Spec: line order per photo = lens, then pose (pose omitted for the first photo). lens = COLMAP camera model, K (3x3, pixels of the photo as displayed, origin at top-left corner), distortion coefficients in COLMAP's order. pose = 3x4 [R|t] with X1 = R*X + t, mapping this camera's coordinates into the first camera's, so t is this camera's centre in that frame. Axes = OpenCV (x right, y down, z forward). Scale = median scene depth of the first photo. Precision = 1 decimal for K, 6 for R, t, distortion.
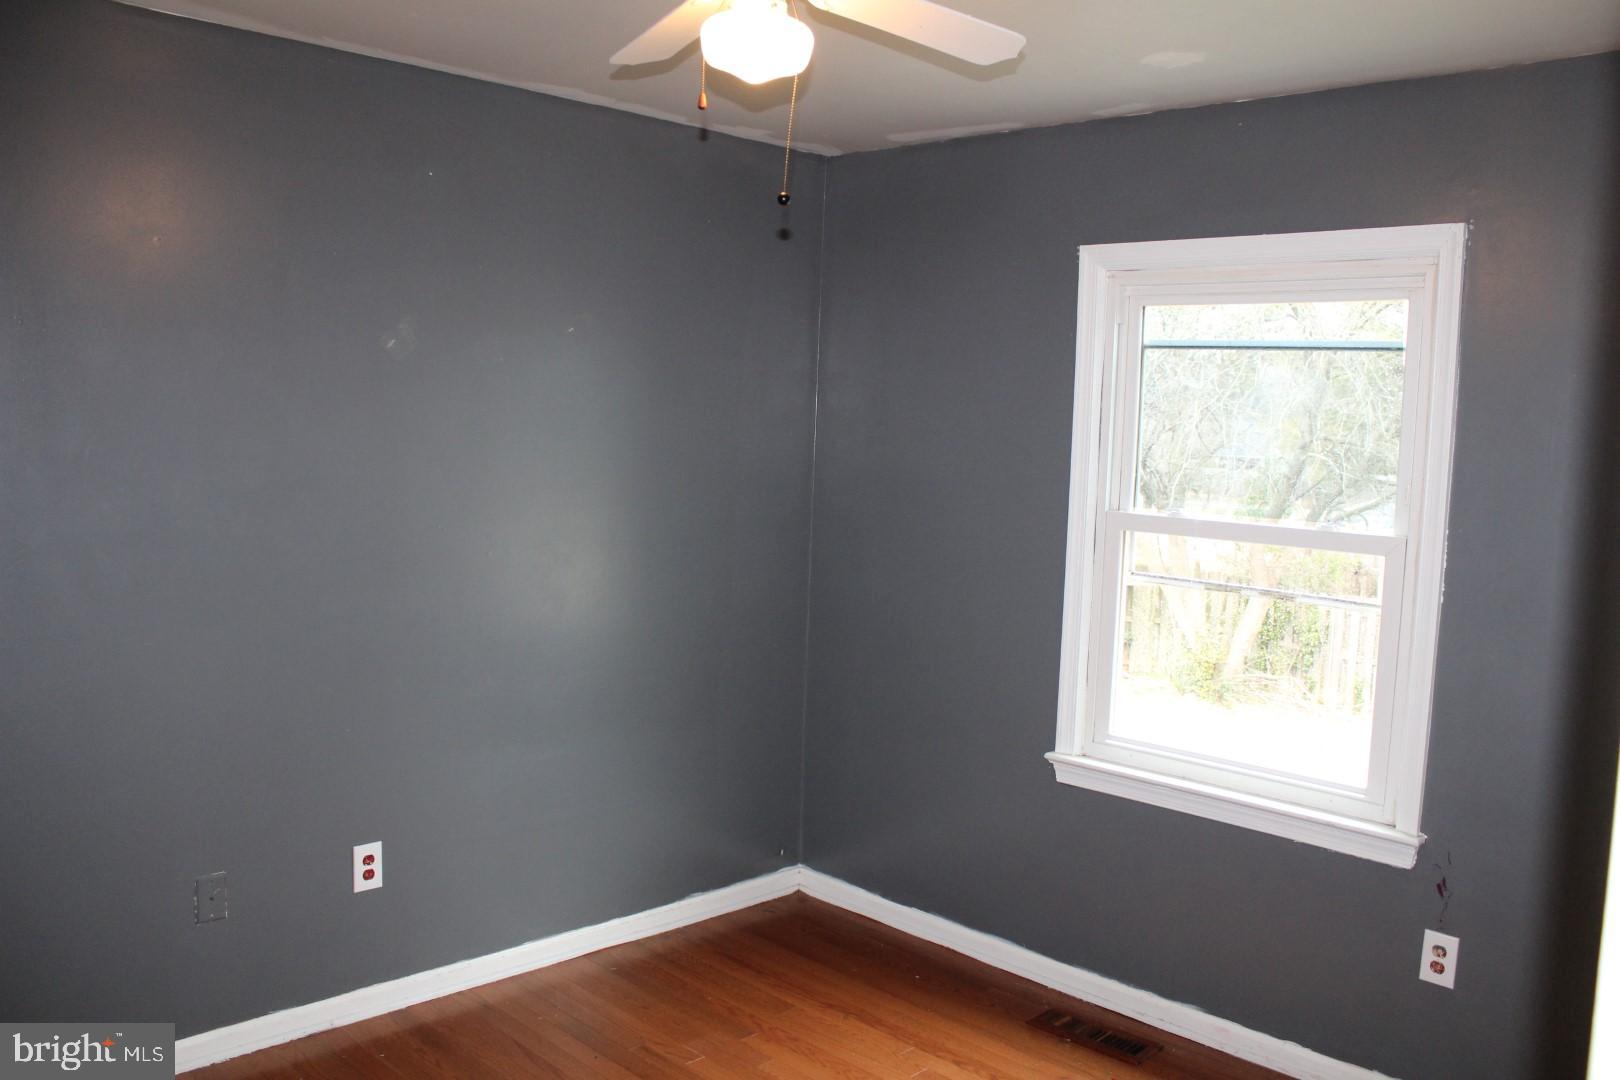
lens RADIAL K [[1365.0, 0, 810.0], [0, 1365.0, 540.0], [0, 0, 1]] dist [-0.070477, 0.005645]
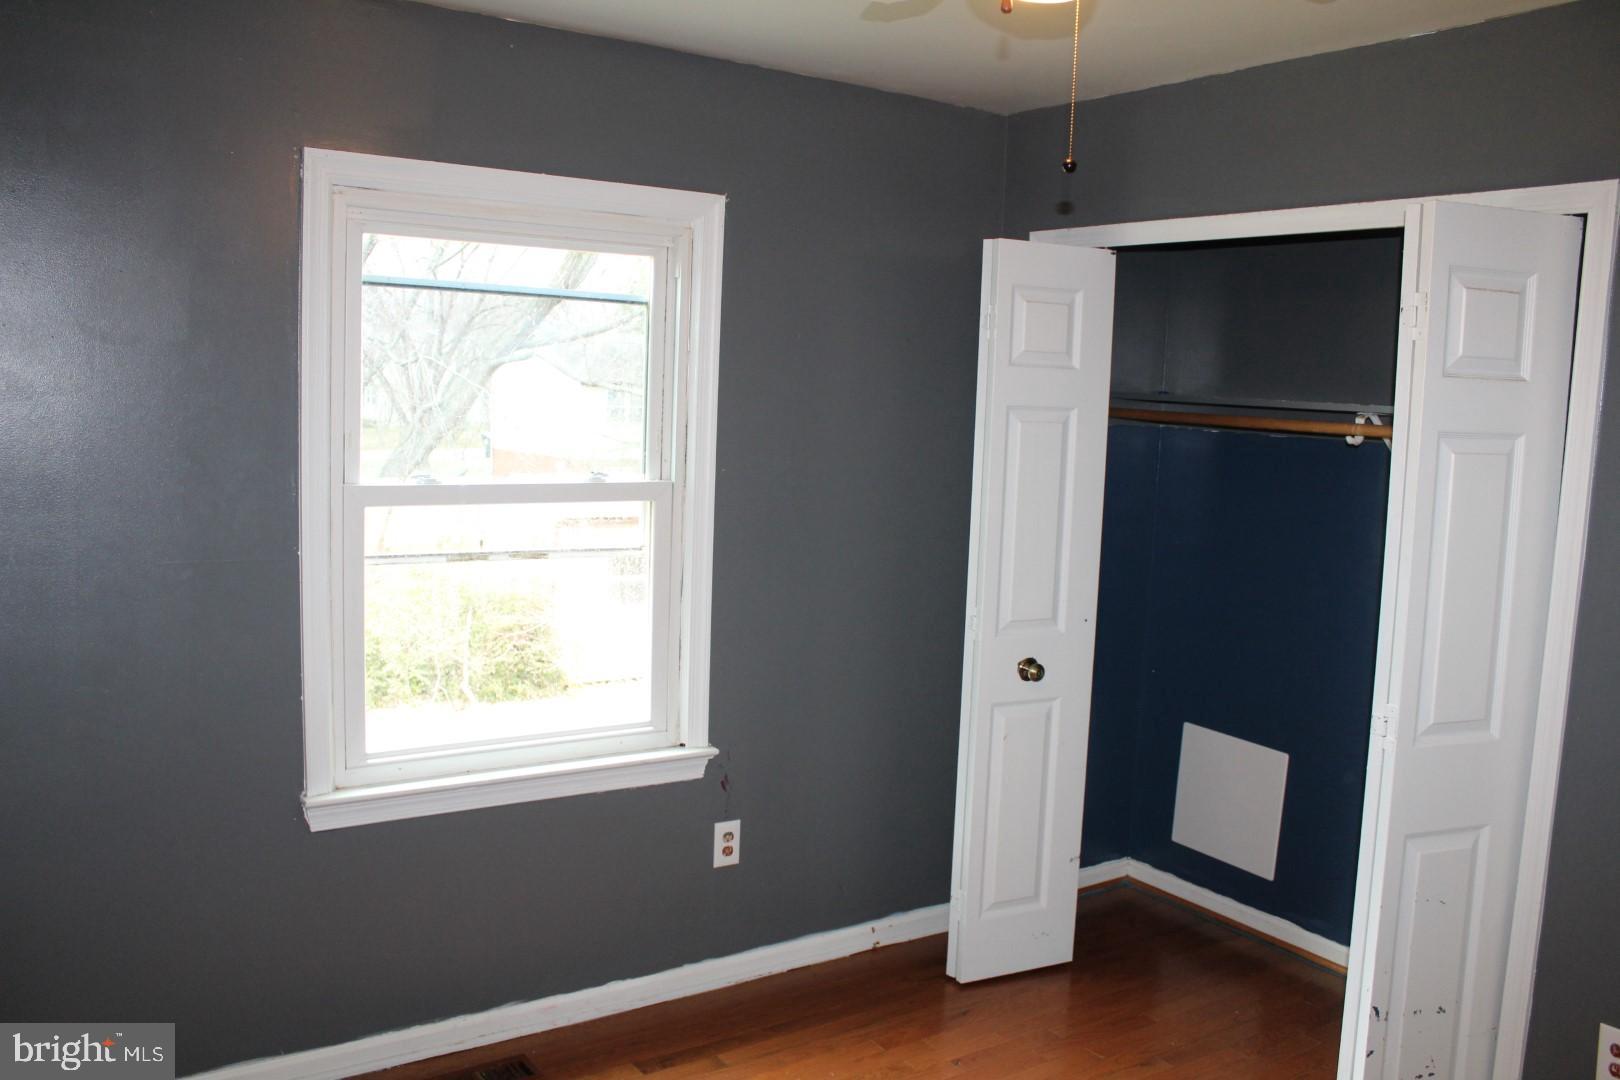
lens RADIAL K [[1365.0, 0, 810.0], [0, 1365.0, 540.0], [0, 0, 1]] dist [-0.070477, 0.005645]
pose [[0.204037, -0.144529, 0.968236, -0.565487], [0.055877, 0.989149, 0.135876, -0.092753], [-0.977367, 0.026378, 0.209899, 0.627048]]
